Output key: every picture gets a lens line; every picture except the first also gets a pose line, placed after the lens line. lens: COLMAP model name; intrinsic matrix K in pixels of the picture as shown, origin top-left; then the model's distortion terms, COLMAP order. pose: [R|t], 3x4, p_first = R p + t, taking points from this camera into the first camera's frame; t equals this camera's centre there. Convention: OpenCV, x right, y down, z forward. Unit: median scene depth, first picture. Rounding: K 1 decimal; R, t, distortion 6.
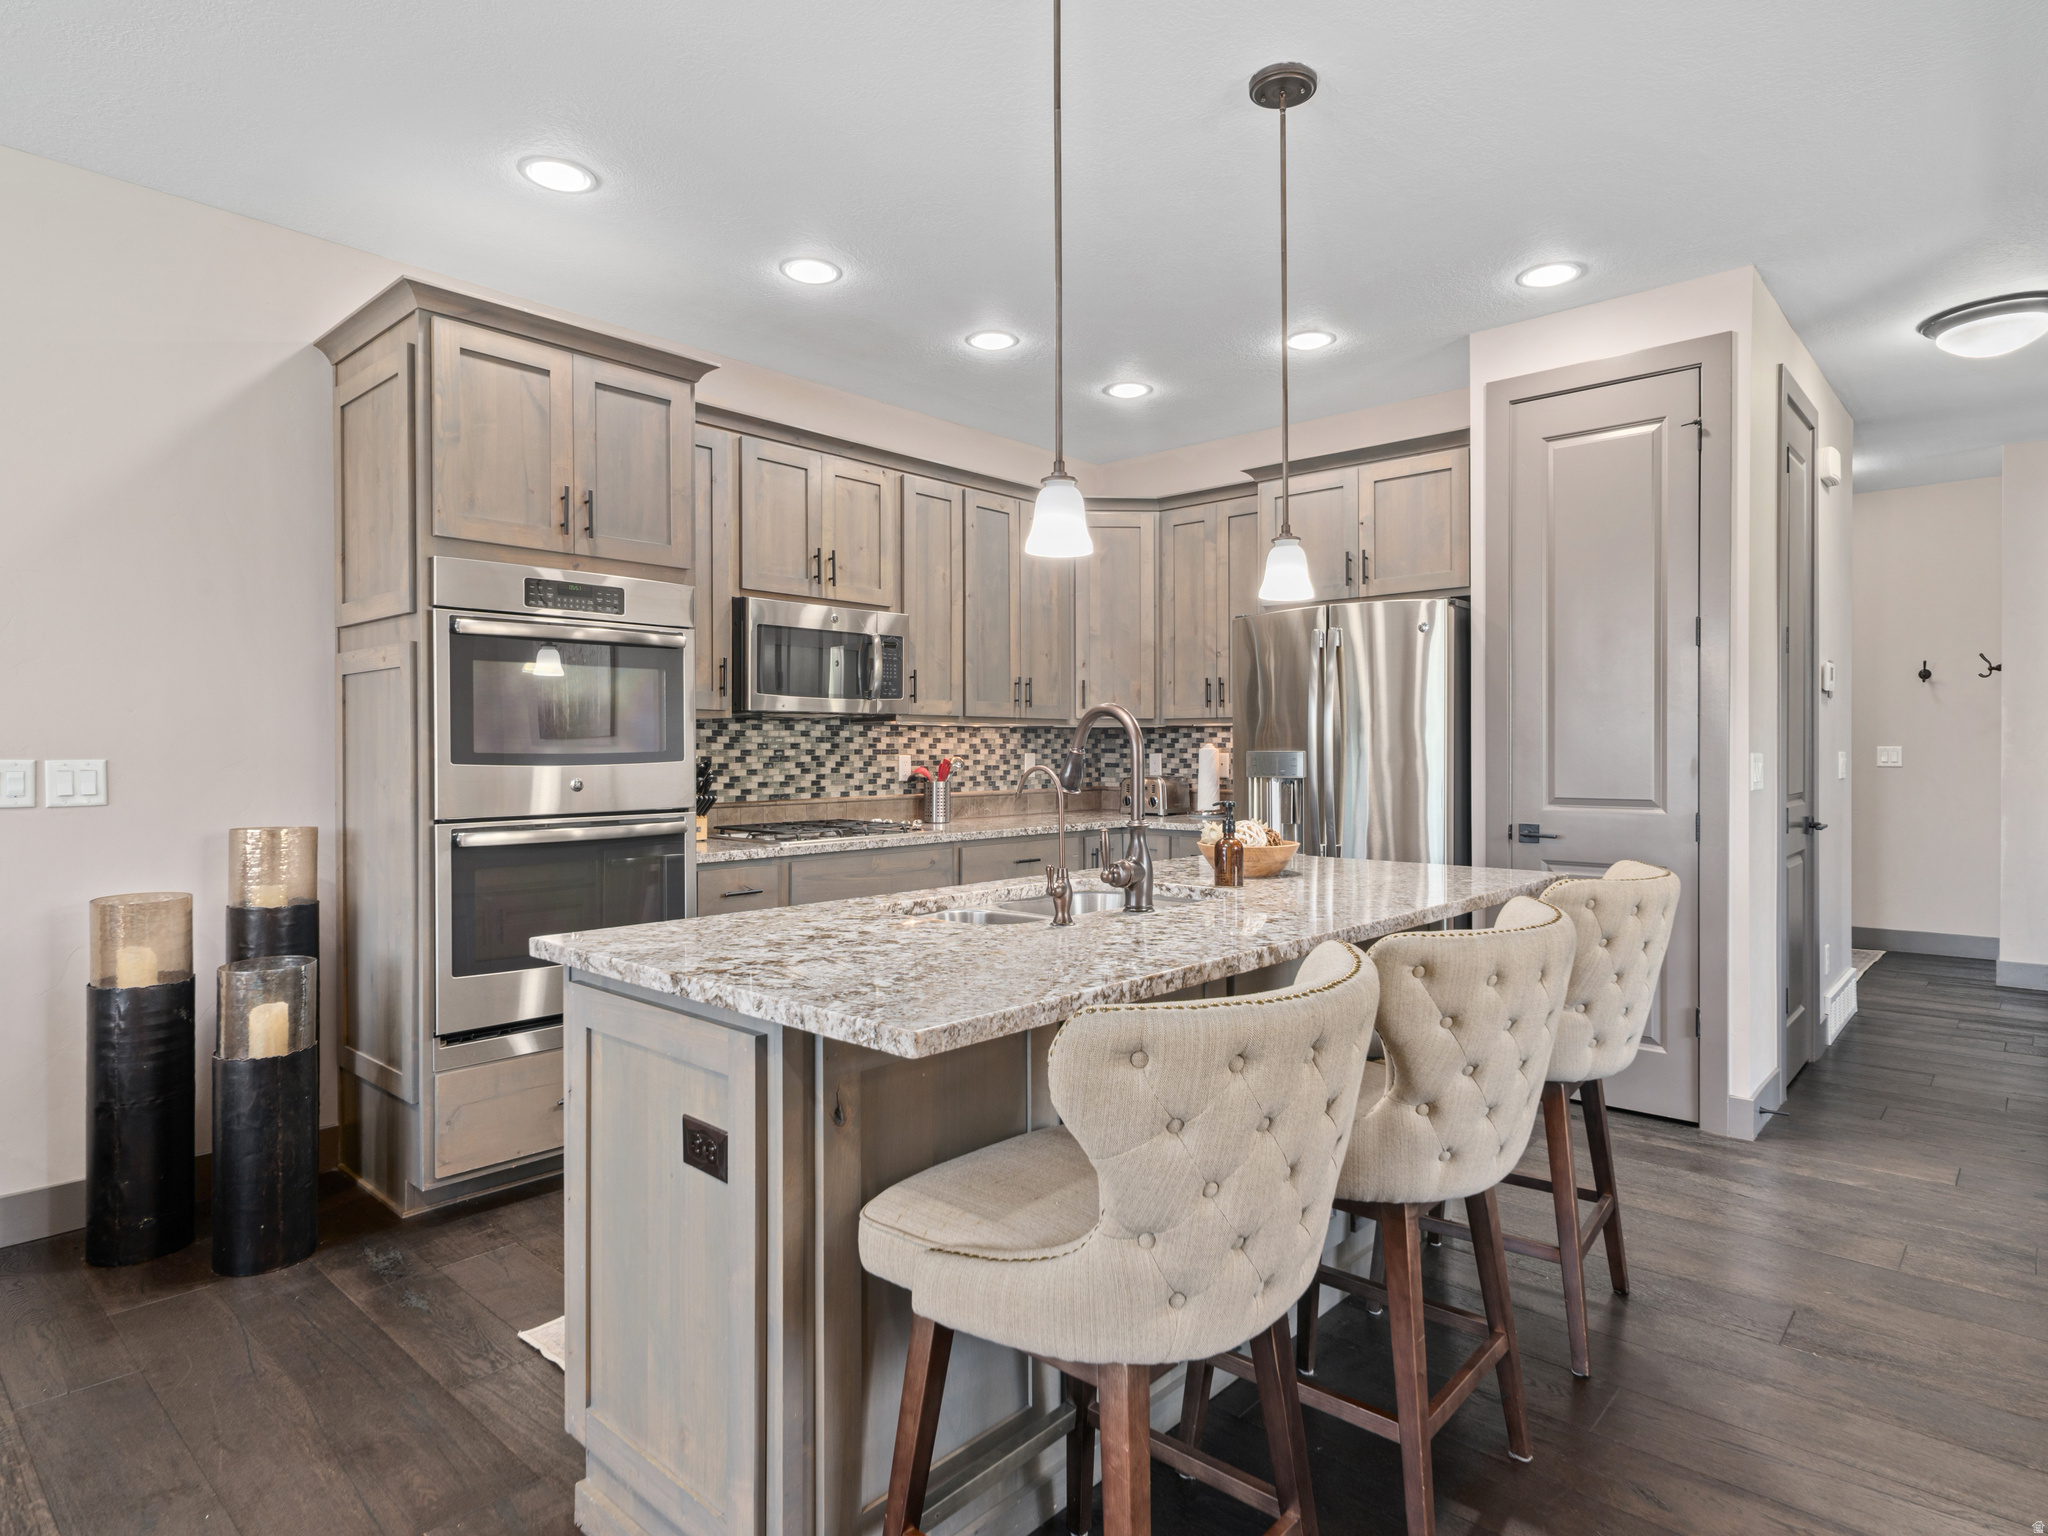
lens RADIAL K [[1133.3, 0, 1068.5], [0, 1133.3, 738.2], [0, 0, 1]] dist [0.004123, 0.001134]
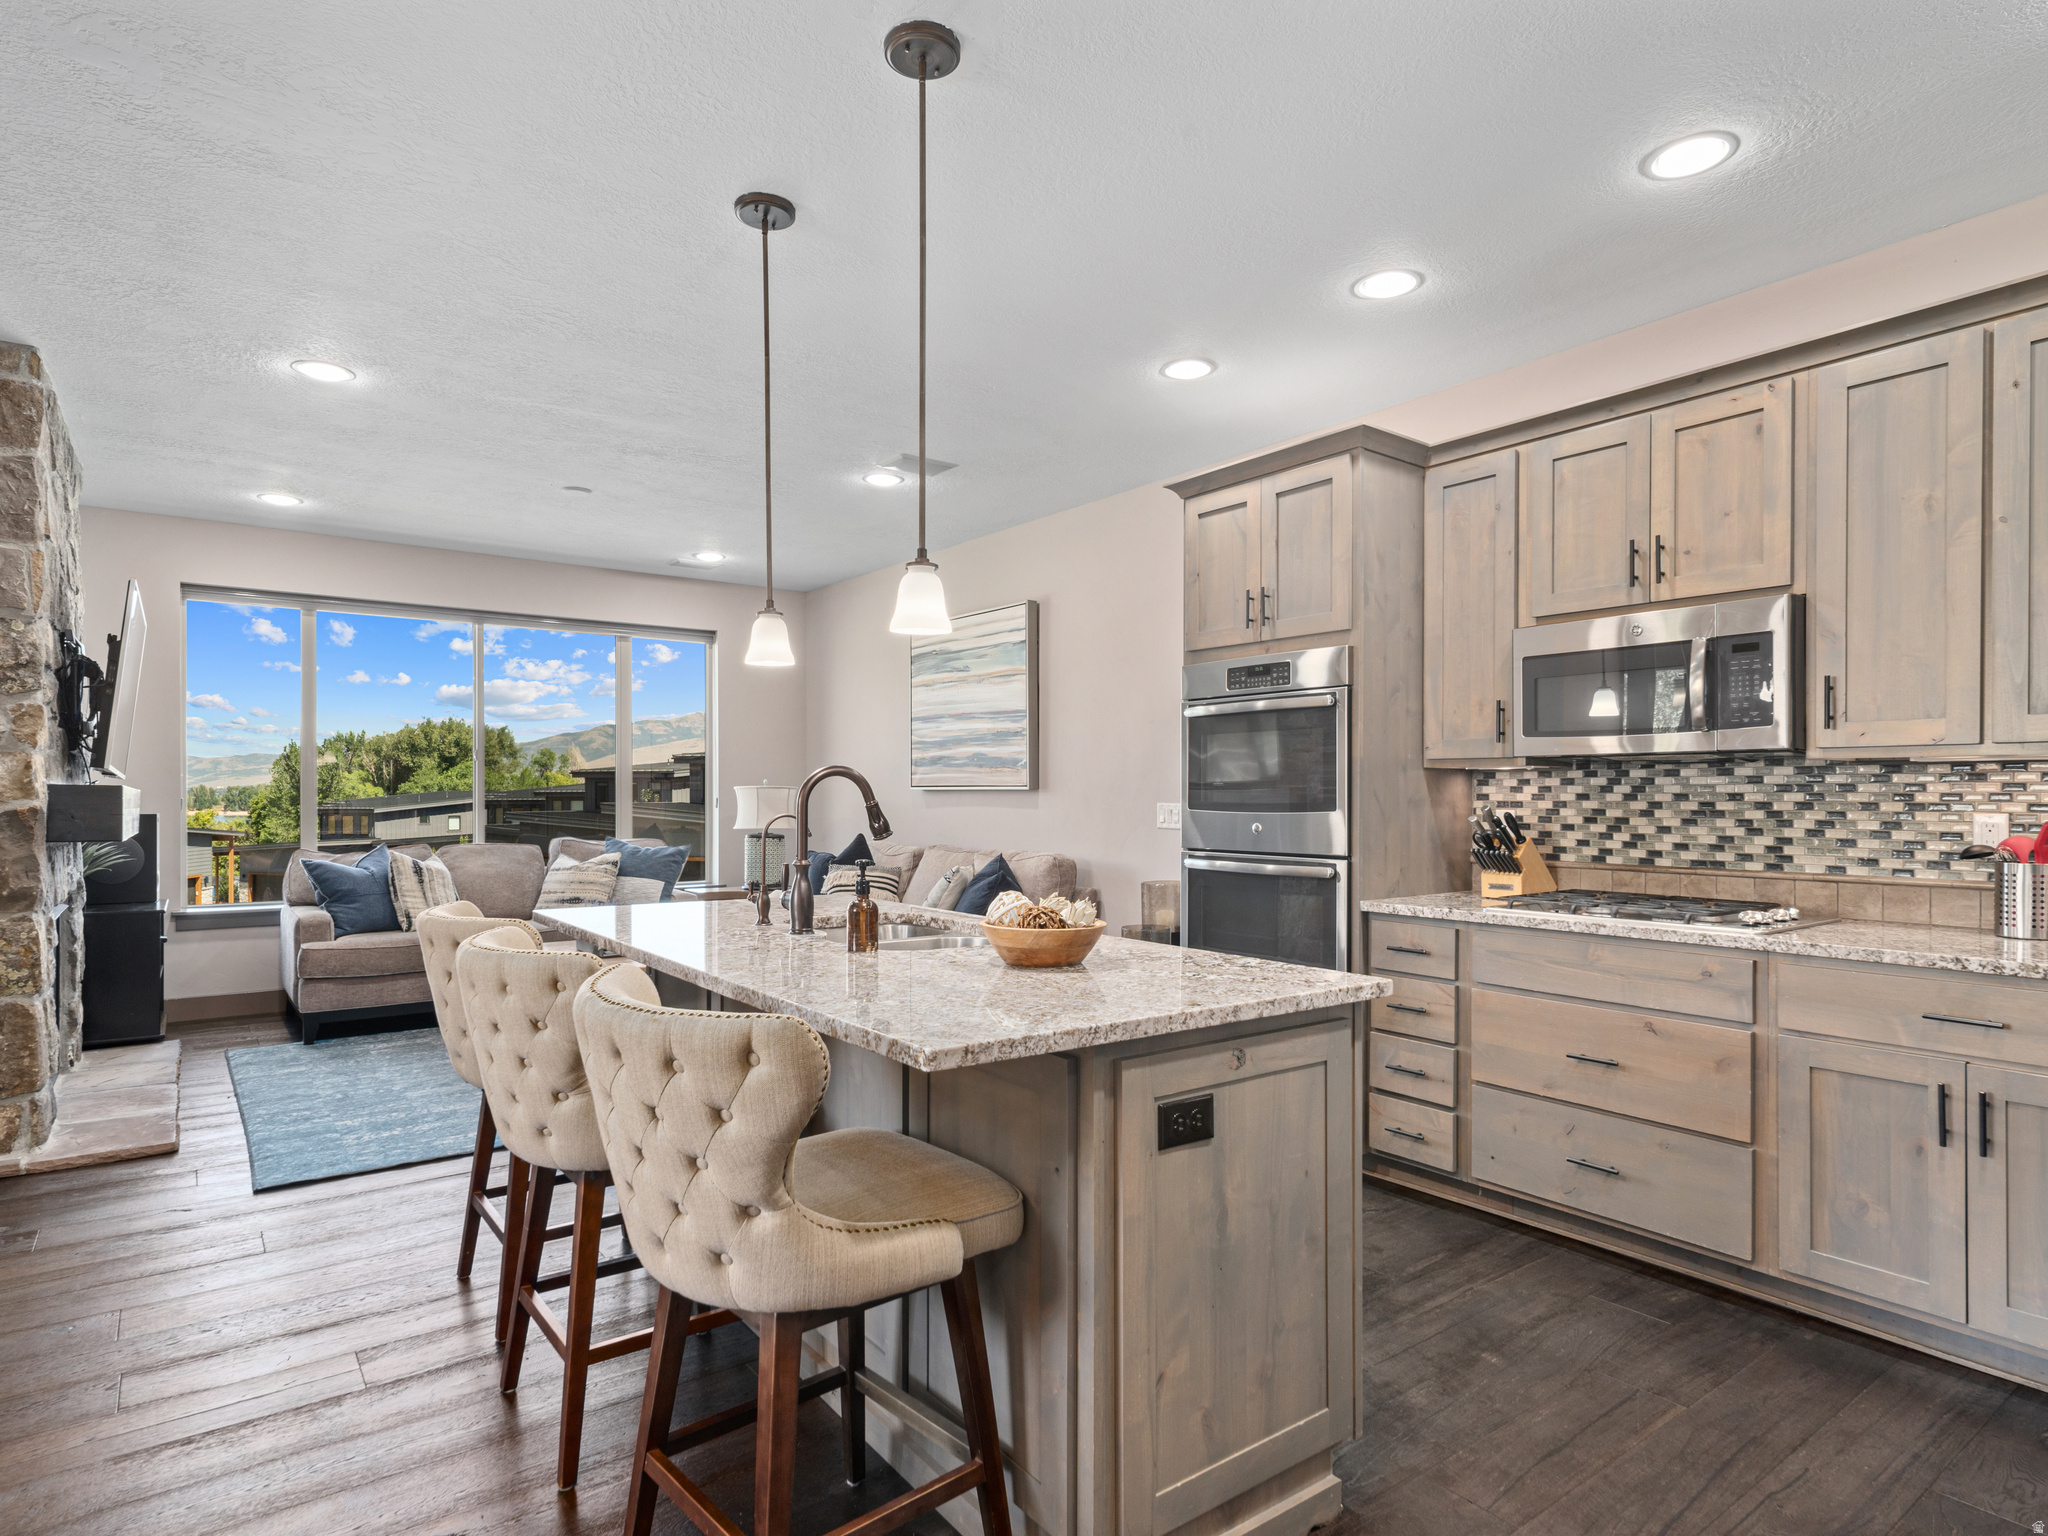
lens RADIAL K [[1116.8, 0, 1001.9], [0, 1116.8, 795.3], [0, 0, 1]] dist [-0.000419, 0.000735]
pose [[-0.215552, 0.003494, -0.976486, 0.571771], [0.009237, 0.999956, 0.001539, 0.000286], [0.976449, -0.008688, -0.215575, 0.695138]]
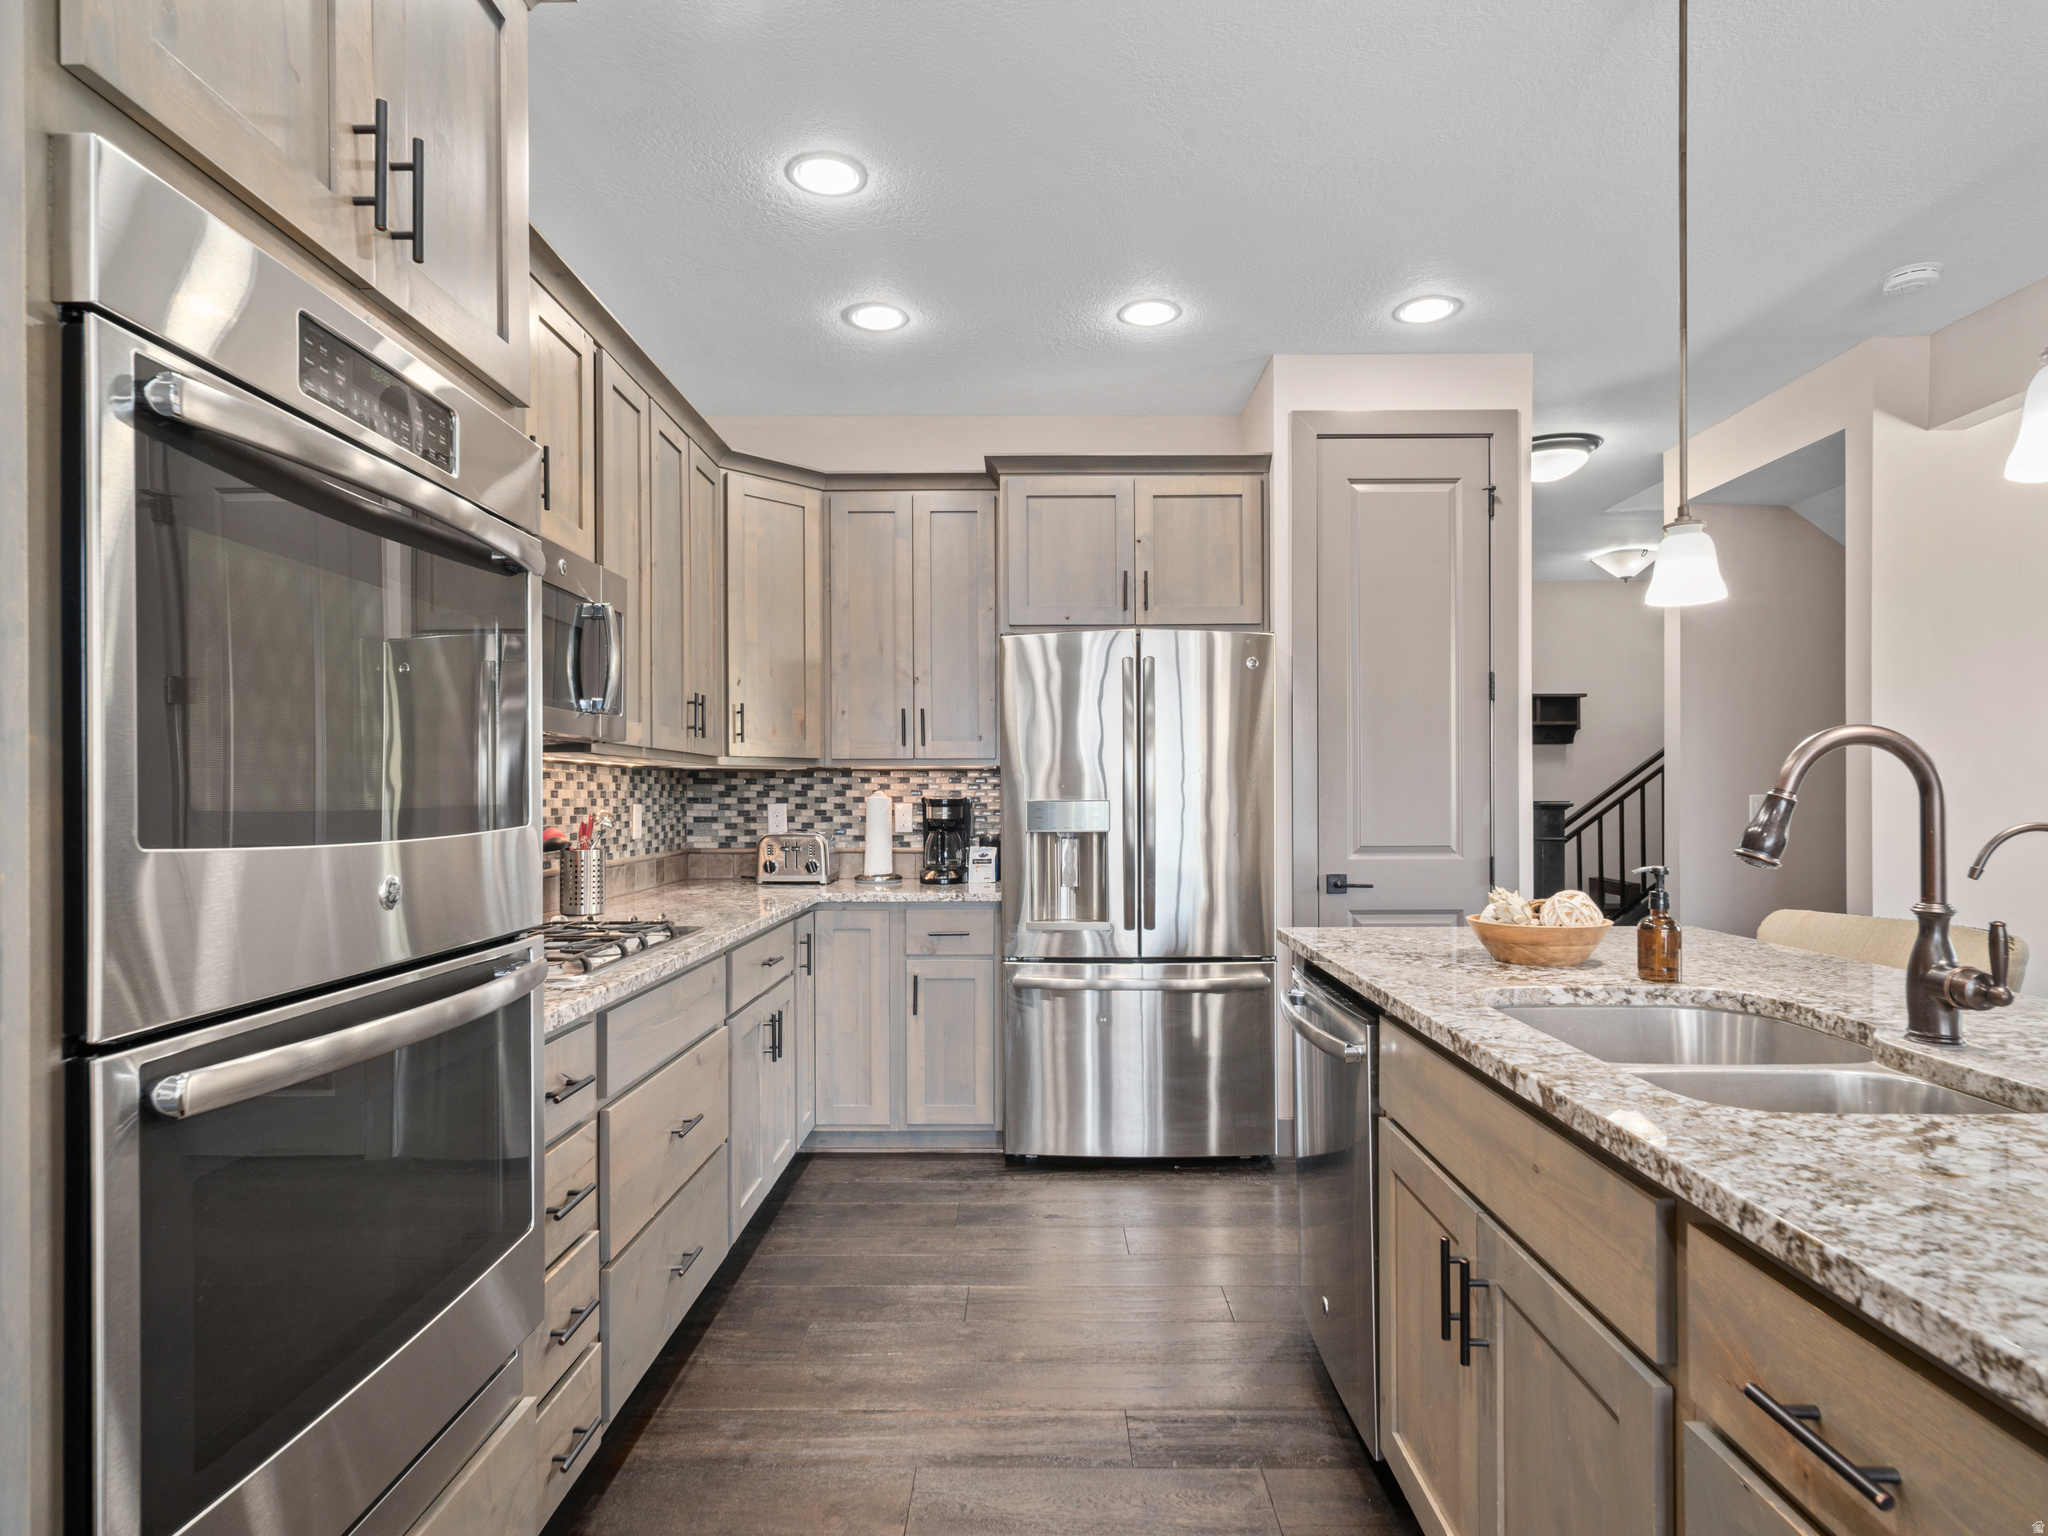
lens RADIAL K [[1125.9, 0, 1024.8], [0, 1125.9, 798.0], [0, 0, 1]] dist [0.004960, 0.000109]
pose [[0.759331, -0.001705, 0.650702, -0.372613], [-0.004281, 0.999962, 0.007616, 0.003733], [-0.650691, -0.008569, 0.759295, 0.386037]]
